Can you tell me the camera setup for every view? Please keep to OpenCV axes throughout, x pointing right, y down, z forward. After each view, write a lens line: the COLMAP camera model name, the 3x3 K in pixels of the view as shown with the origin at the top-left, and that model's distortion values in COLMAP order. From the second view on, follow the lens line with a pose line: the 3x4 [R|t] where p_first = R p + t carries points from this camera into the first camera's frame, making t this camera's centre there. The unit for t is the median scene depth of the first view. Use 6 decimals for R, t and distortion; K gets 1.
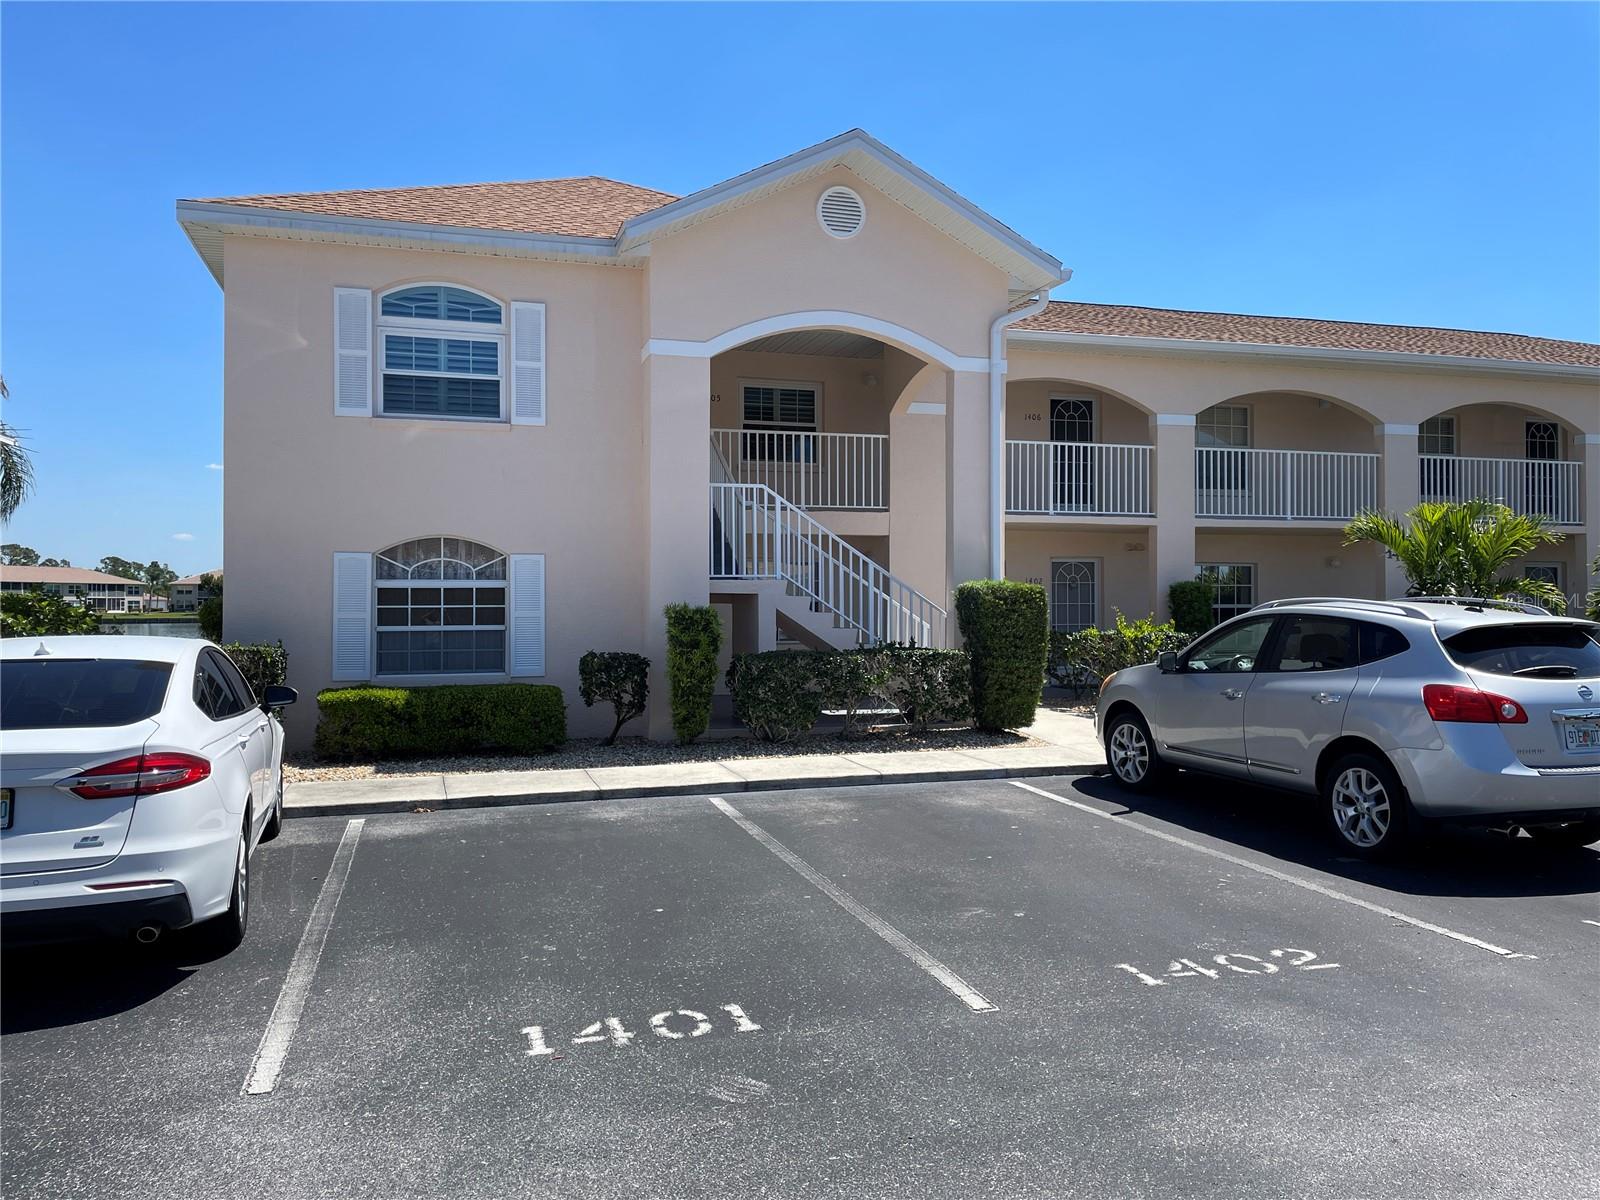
lens RADIAL K [[1245.6, 0, 800.9], [0, 1245.6, 599.7], [0, 0, 1]] dist [0.008853, -0.003646]
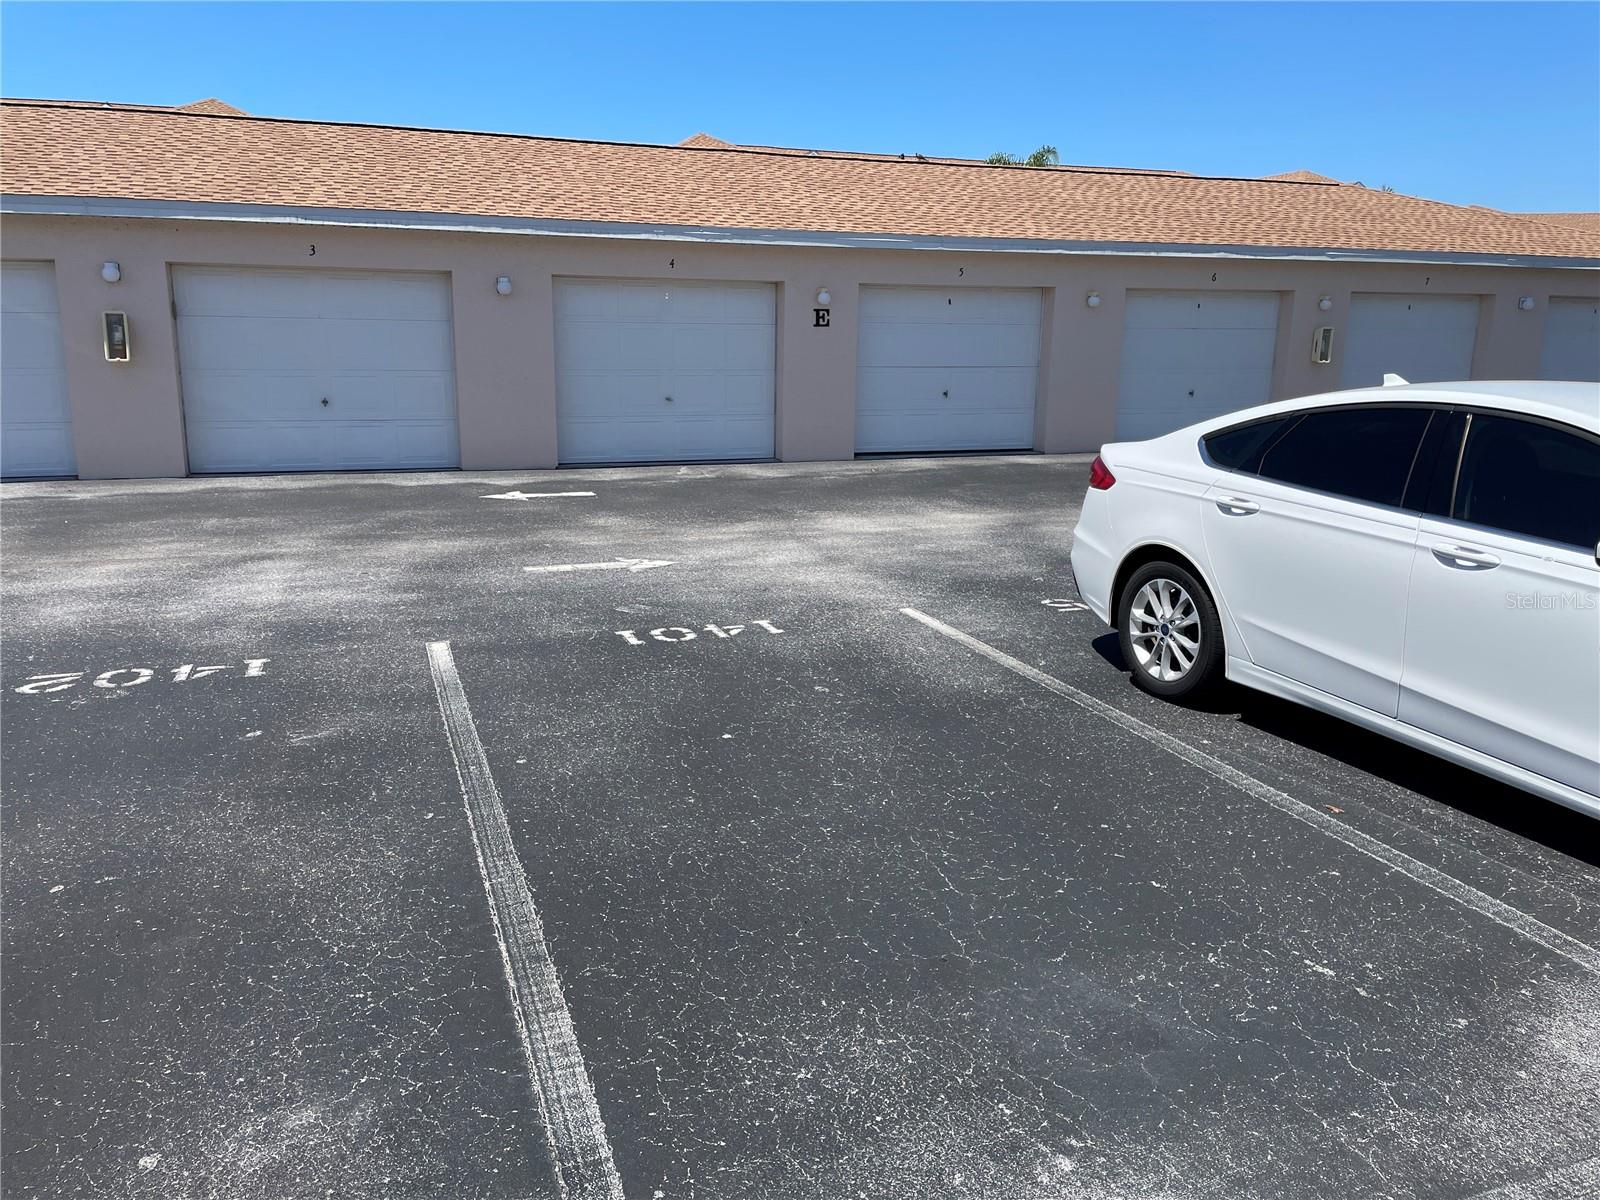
lens RADIAL K [[1245.6, 0, 800.9], [0, 1245.6, 599.7], [0, 0, 1]] dist [0.008853, -0.003646]
pose [[-0.997794, -0.005461, -0.066166, -0.132953], [-0.019264, 0.977549, 0.209824, 0.007185], [0.063535, 0.210636, -0.975498, 2.145152]]
